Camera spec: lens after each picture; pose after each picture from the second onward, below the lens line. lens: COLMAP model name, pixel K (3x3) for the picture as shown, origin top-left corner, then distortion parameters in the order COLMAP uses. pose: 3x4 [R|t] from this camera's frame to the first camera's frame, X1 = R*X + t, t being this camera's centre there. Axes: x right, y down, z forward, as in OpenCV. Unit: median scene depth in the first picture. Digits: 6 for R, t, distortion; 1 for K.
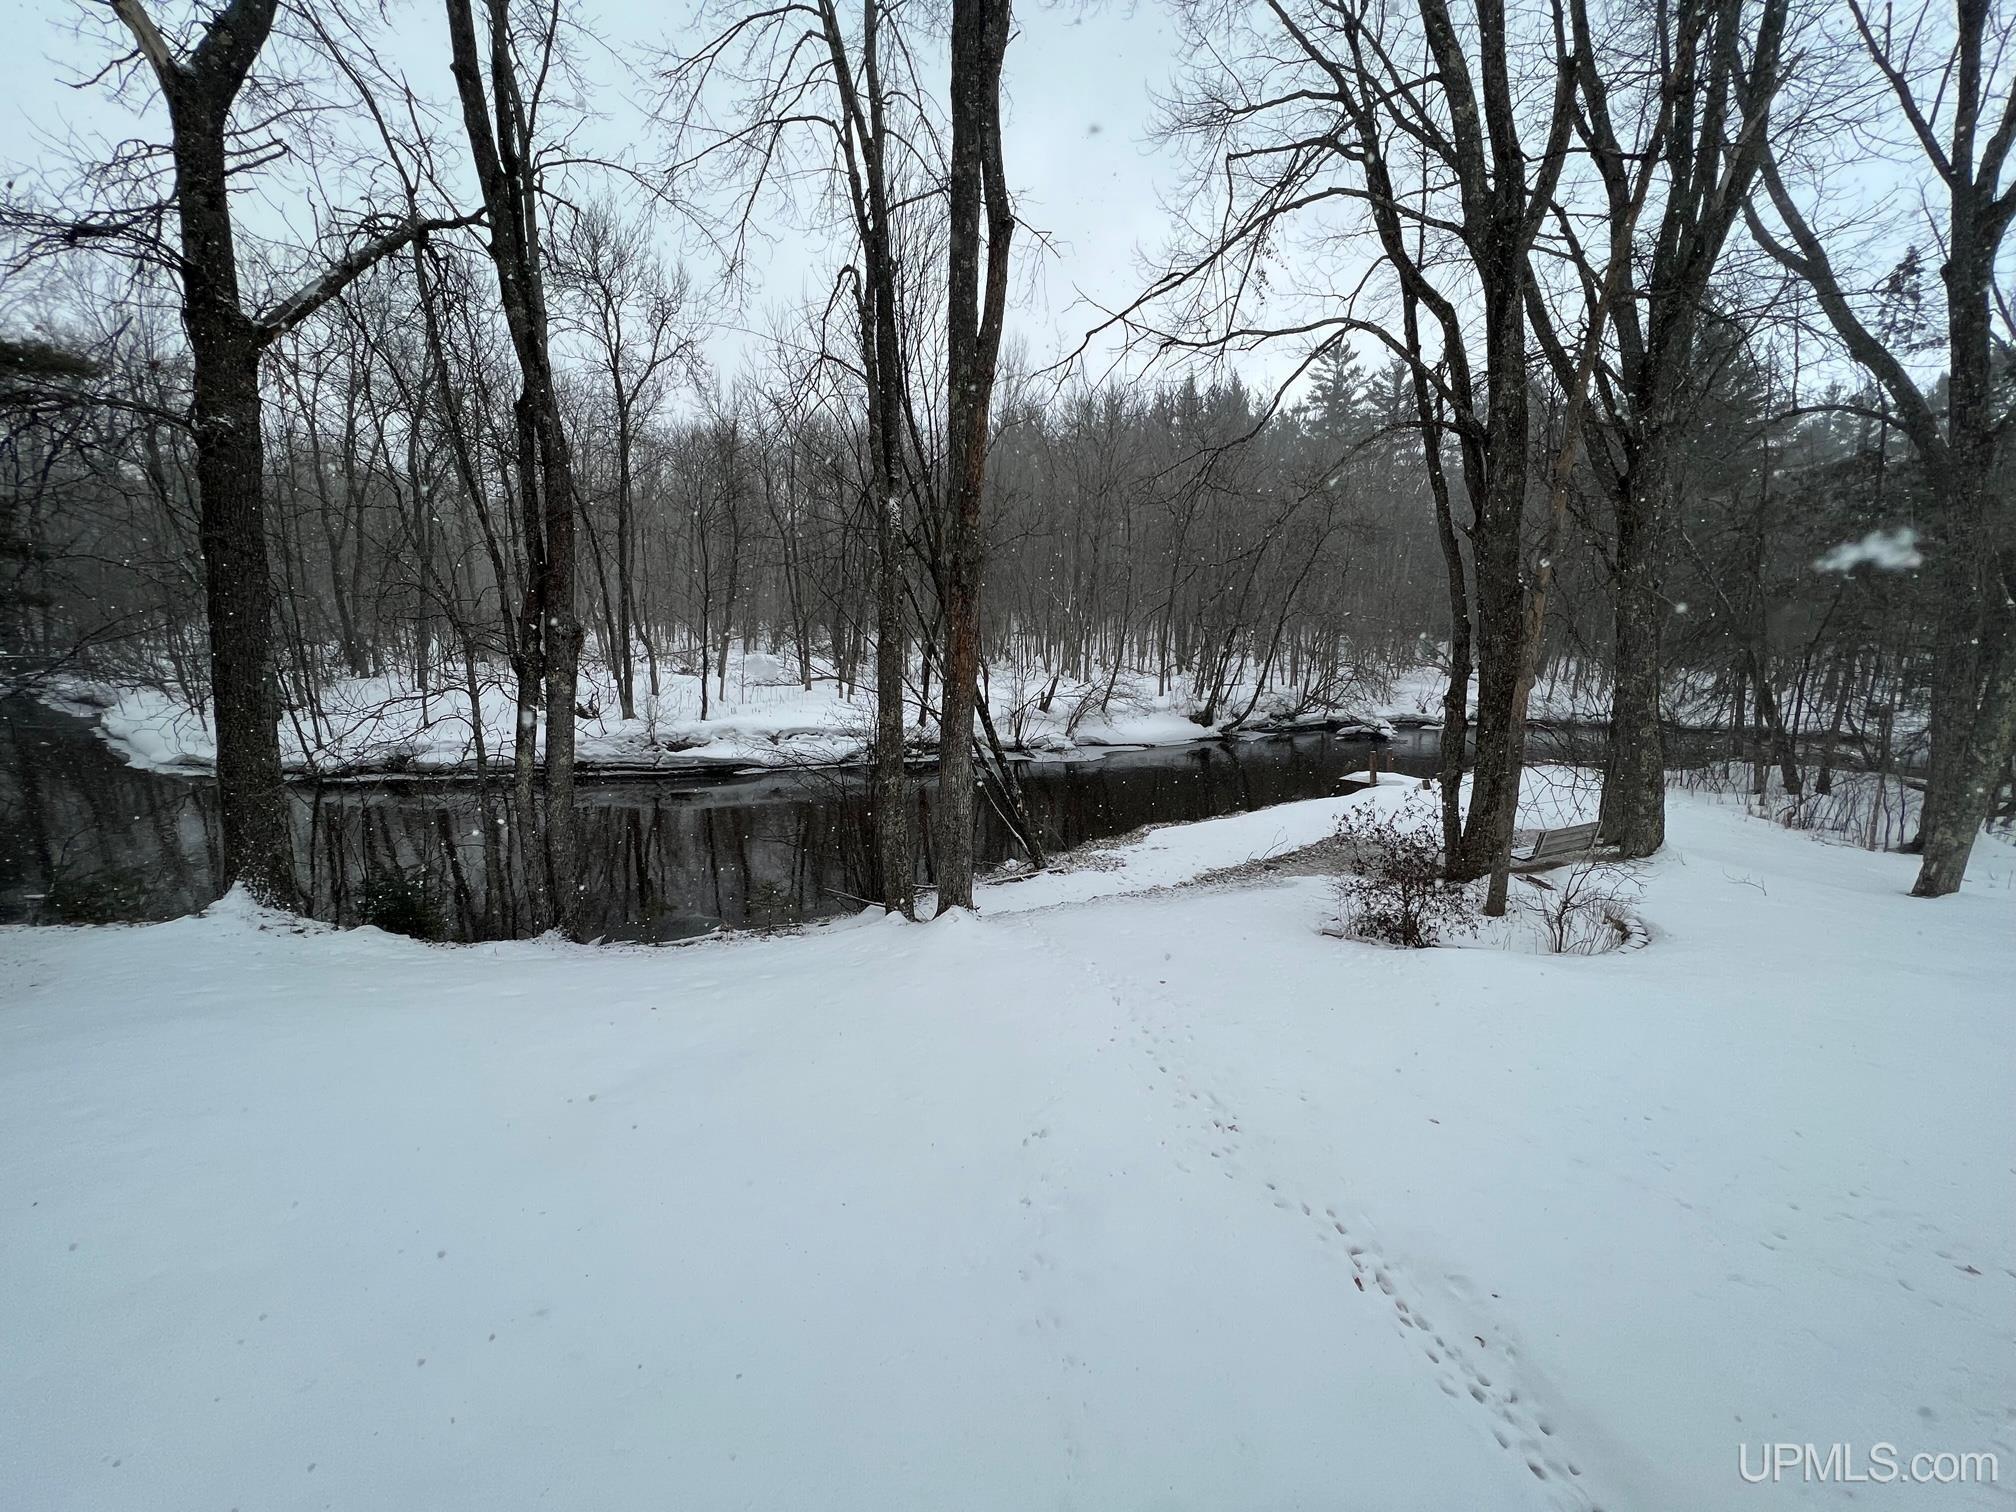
lens RADIAL K [[806.7, 0, 1004.7], [0, 806.7, 755.6], [0, 0, 1]] dist [-0.001594, 0.000093]
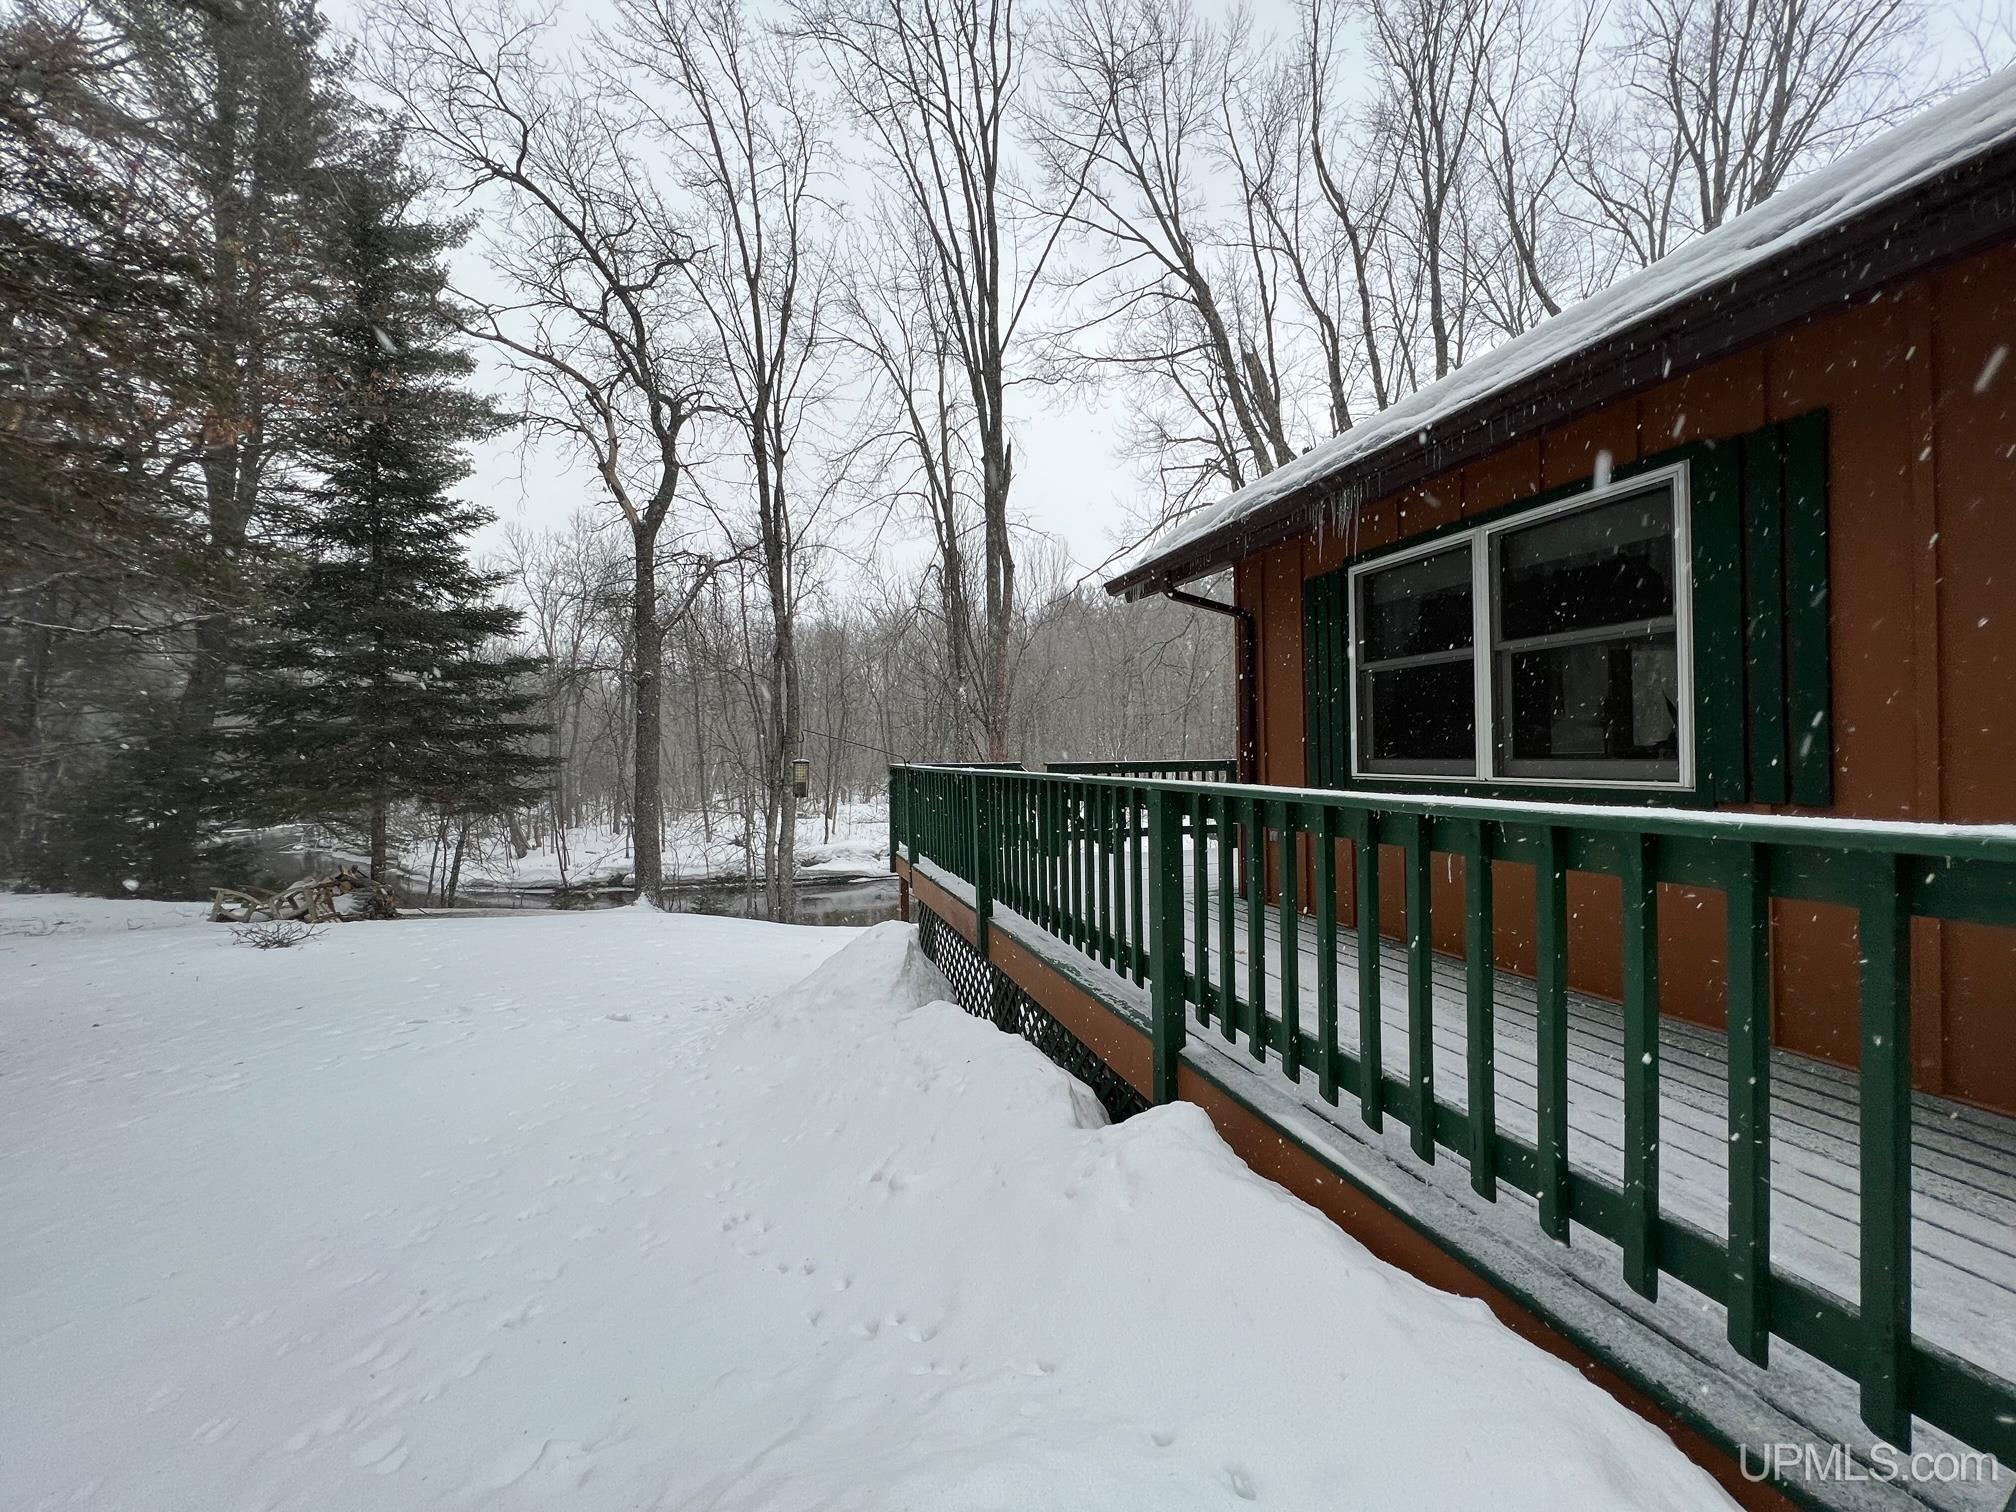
lens RADIAL K [[806.7, 0, 1004.7], [0, 806.7, 755.6], [0, 0, 1]] dist [-0.001594, 0.000093]
pose [[0.995349, -0.045254, -0.085042, 0.053459], [0.028157, 0.980909, -0.192417, 0.090915], [0.092126, 0.189128, 0.977621, -0.370061]]
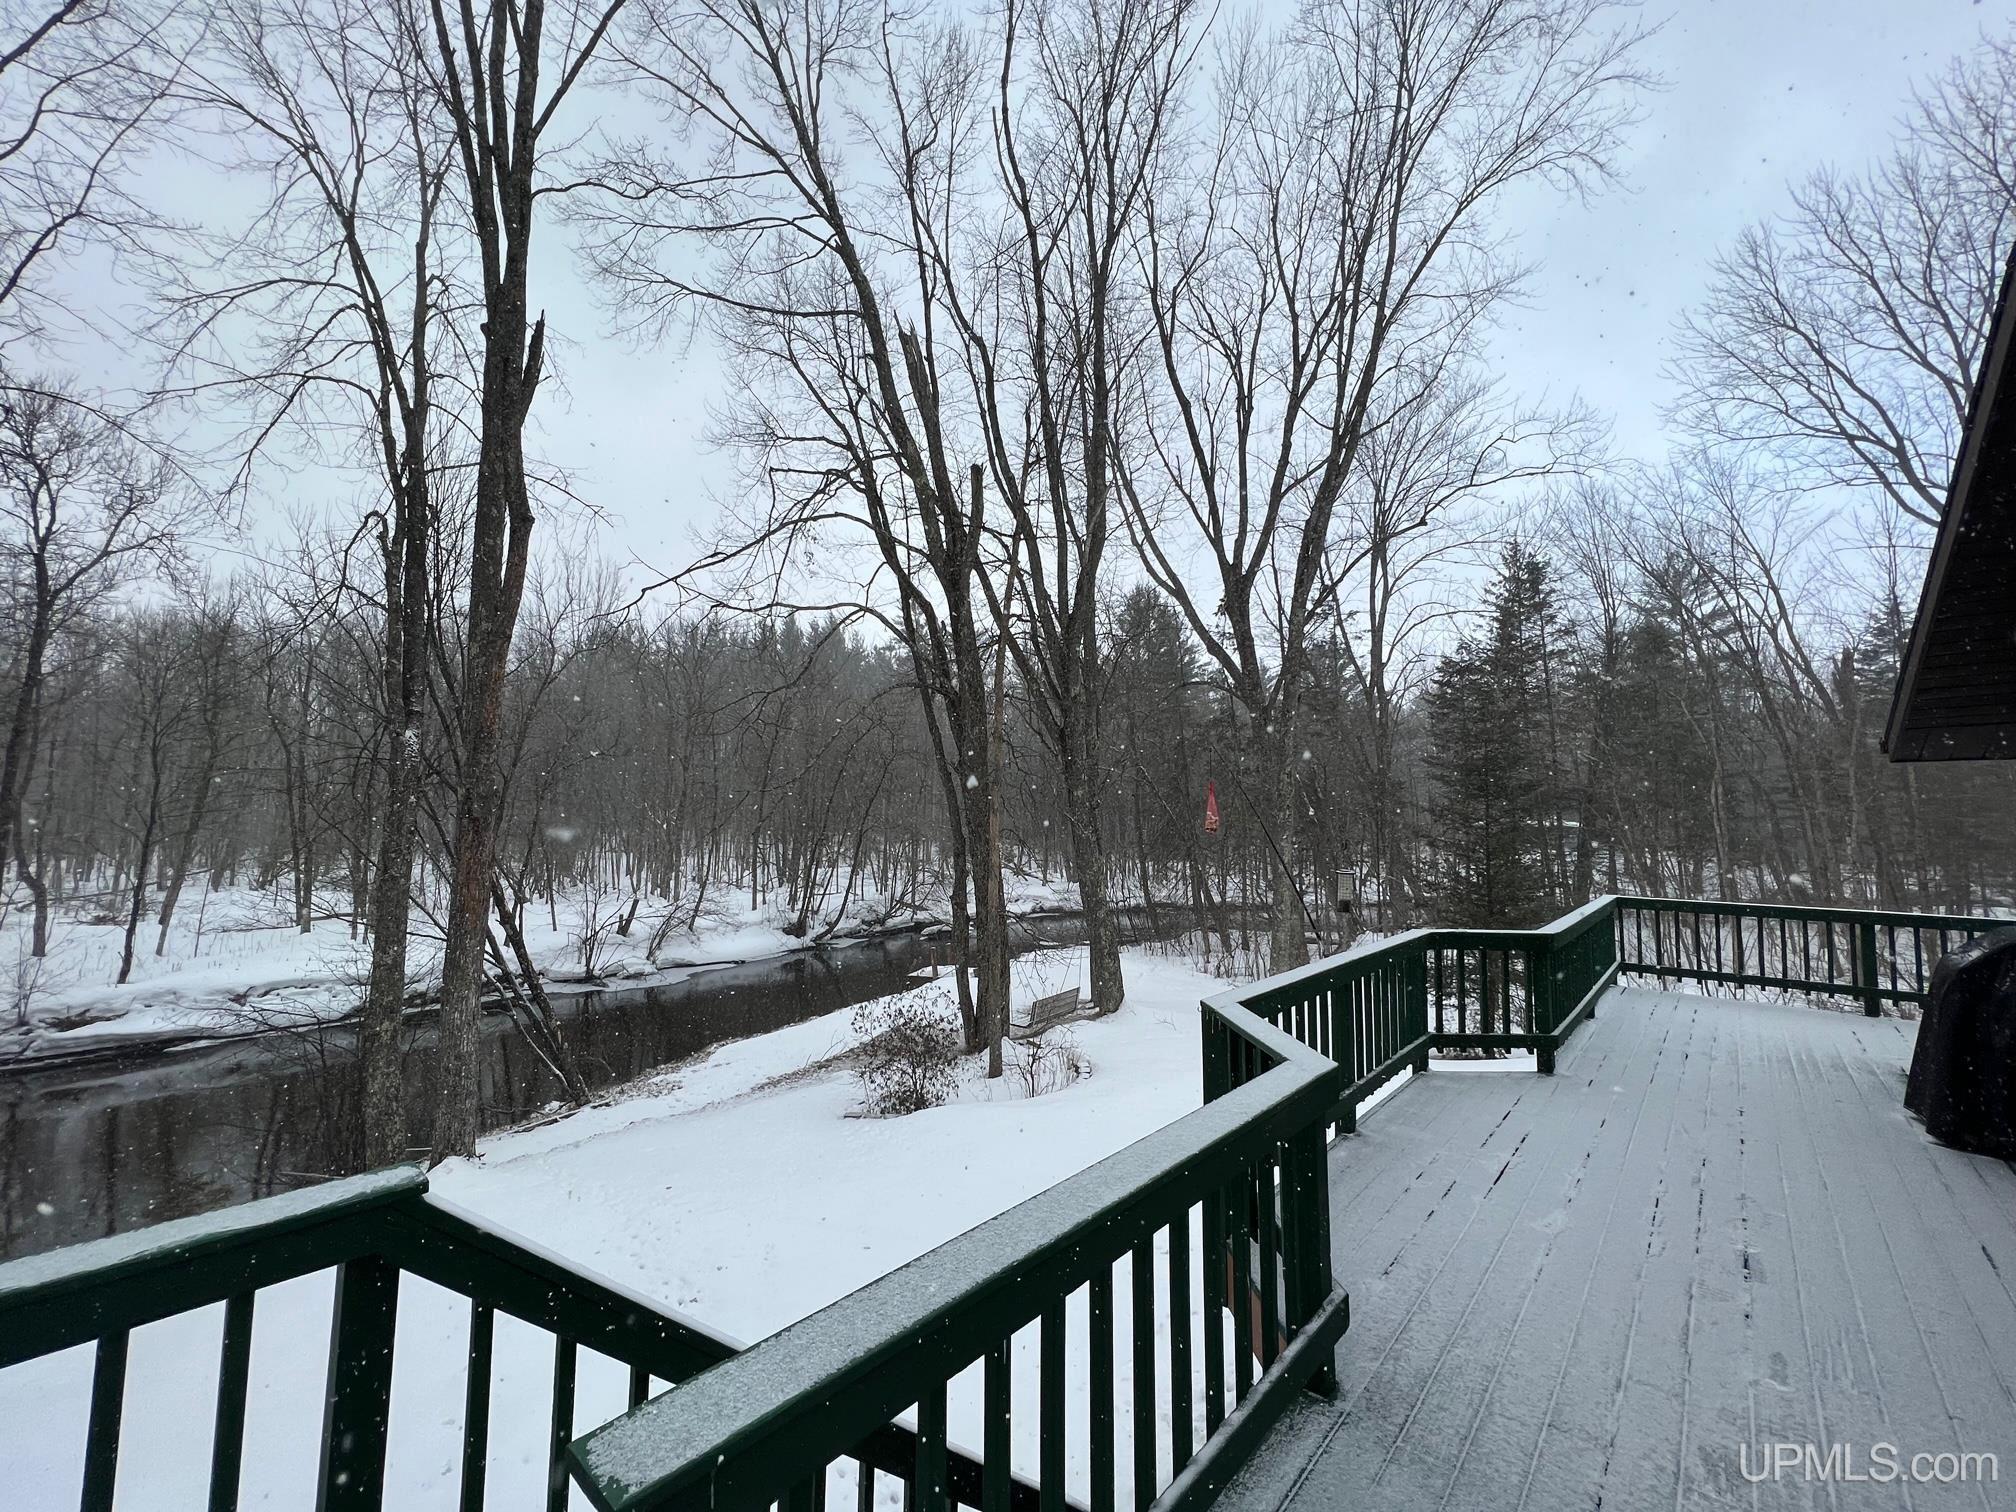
lens RADIAL K [[806.7, 0, 1004.7], [0, 806.7, 755.6], [0, 0, 1]] dist [-0.001594, 0.000093]
pose [[0.896671, 0.015955, 0.442411, 0.041780], [0.098079, 0.967356, -0.233672, 0.008492], [-0.431697, 0.252918, 0.865835, -0.089566]]
